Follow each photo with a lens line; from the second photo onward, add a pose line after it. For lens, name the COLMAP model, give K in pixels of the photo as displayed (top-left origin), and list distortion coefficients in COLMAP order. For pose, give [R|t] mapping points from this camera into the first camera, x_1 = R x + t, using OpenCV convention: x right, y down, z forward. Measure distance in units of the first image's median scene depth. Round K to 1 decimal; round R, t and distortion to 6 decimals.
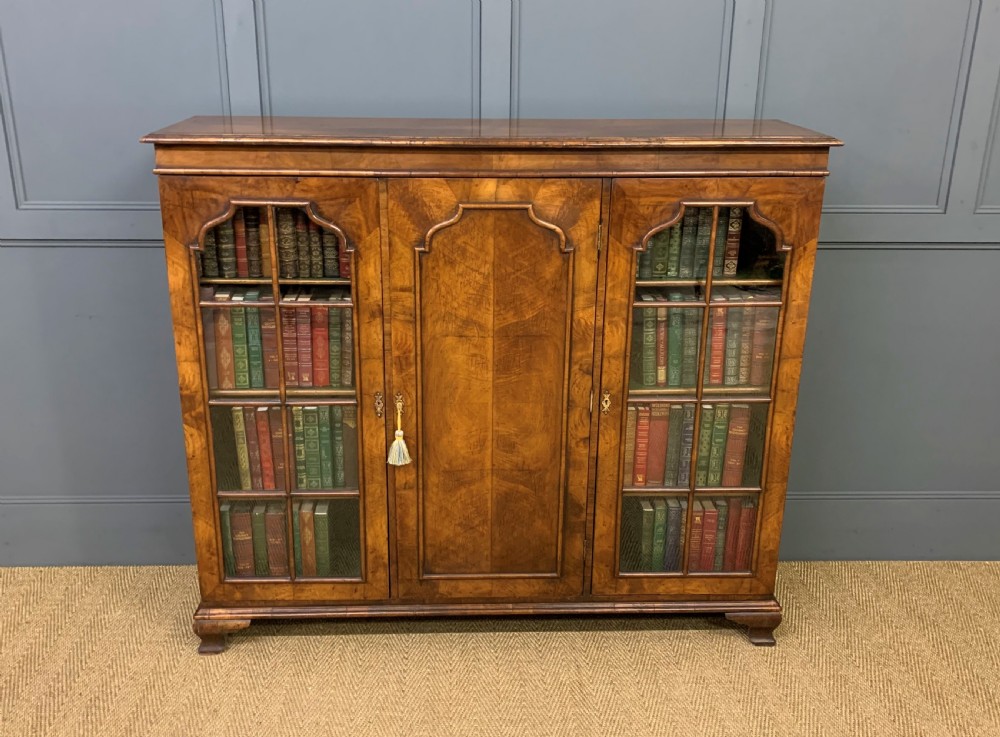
lens RADIAL K [[932.2, 0, 484.4], [0, 932.2, 352.7], [0, 0, 1]] dist [0.063825, 0.000000]
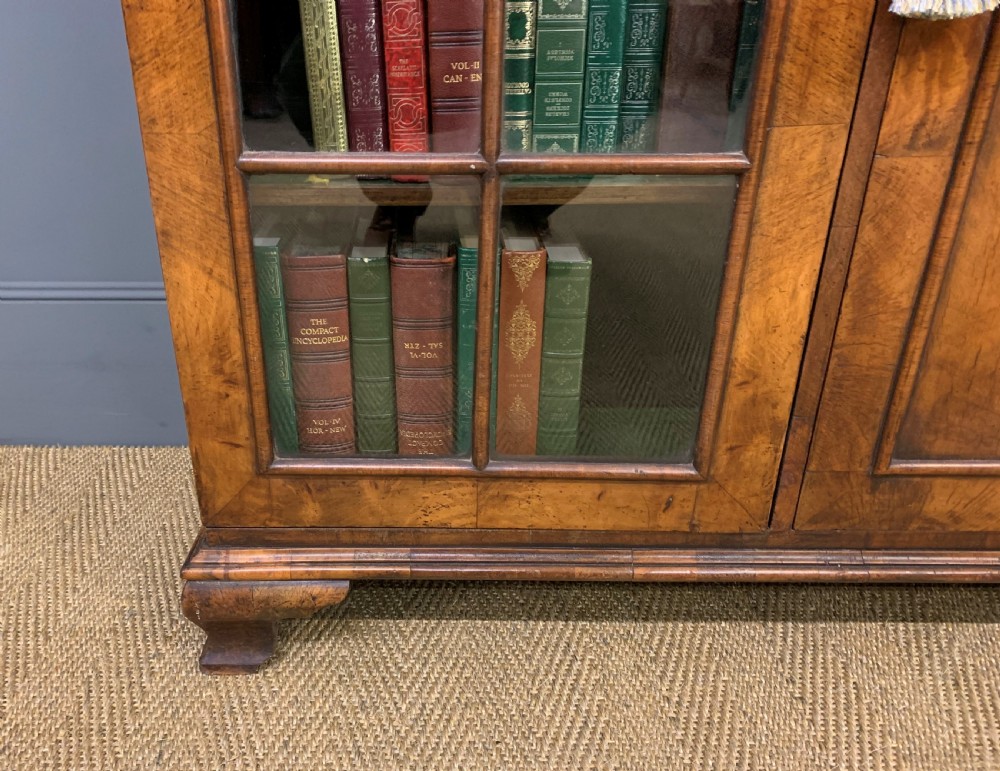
lens RADIAL K [[879.9, 0, 443.7], [0, 879.9, 406.5], [0, 0, 1]] dist [0.092313, -0.057336]
pose [[0.999505, 0.007757, -0.030501, -0.223541], [-0.003726, 0.991498, 0.130071, 0.196018], [0.031250, -0.129893, 0.991035, 0.756904]]
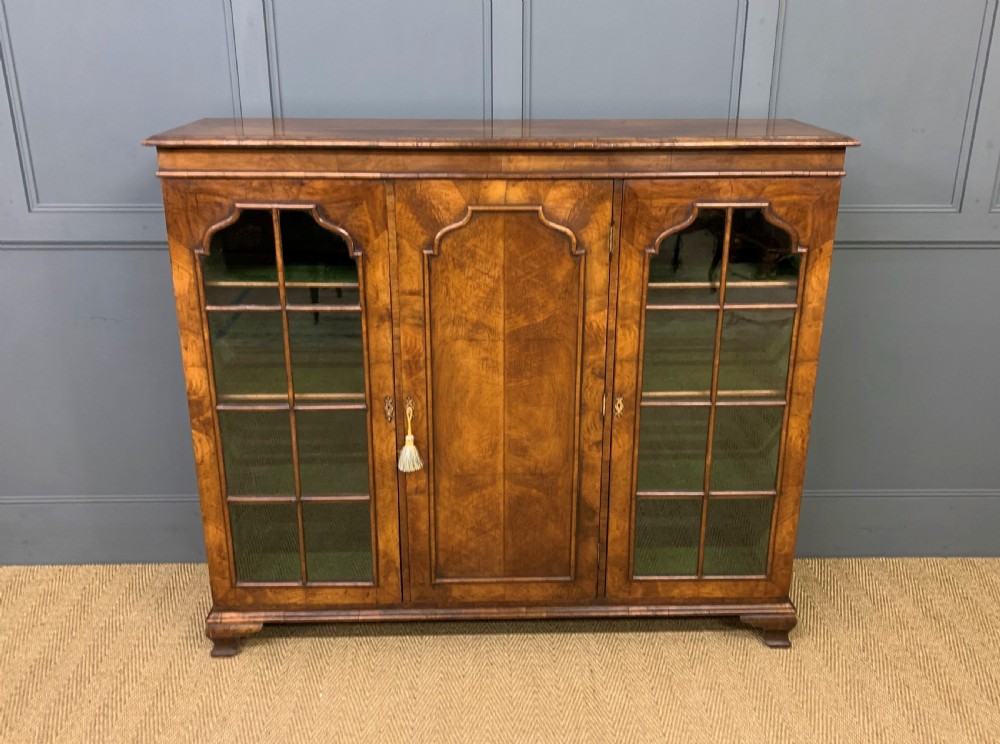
lens RADIAL K [[866.3, 0, 505.8], [0, 866.3, 336.9], [0, 0, 1]] dist [0.050327, 0.005539]
pose [[0.999965, -0.002675, -0.007960, 0.018478], [0.002667, 0.999996, -0.001001, -0.019747], [0.007962, 0.000979, 0.999968, 0.083267]]
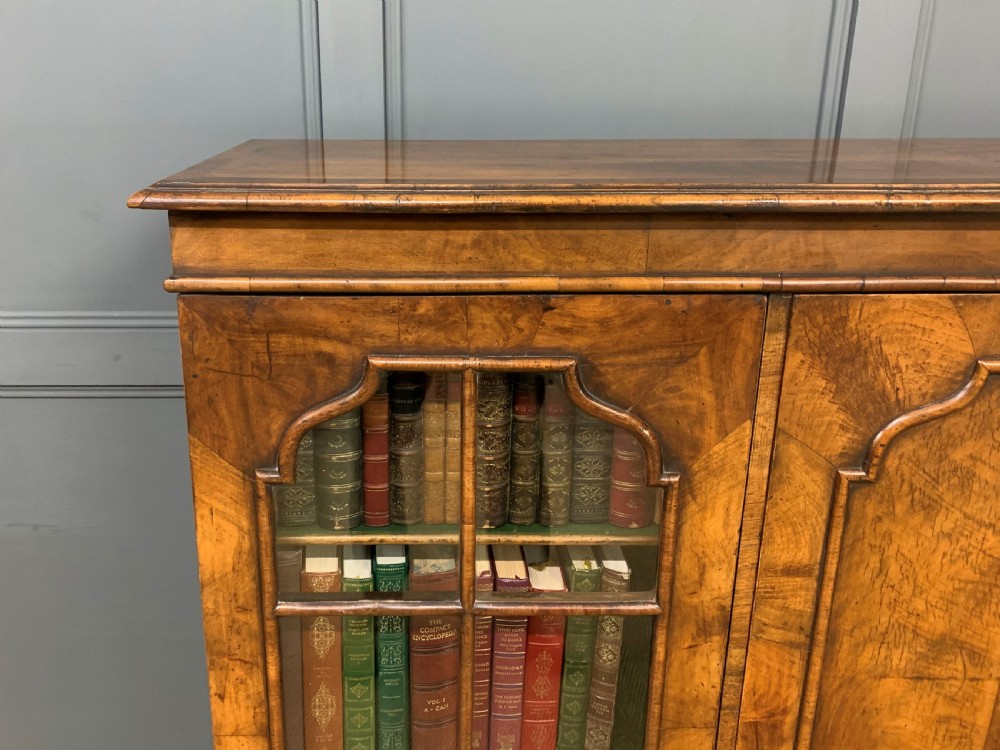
lens RADIAL K [[885.3, 0, 427.1], [0, 885.3, 346.7], [0, 0, 1]] dist [0.035346, -0.024797]
pose [[0.999690, -0.001974, -0.024832, -0.222196], [0.001251, 0.999575, -0.029113, -0.145785], [0.024879, 0.029073, 0.999268, 0.603863]]
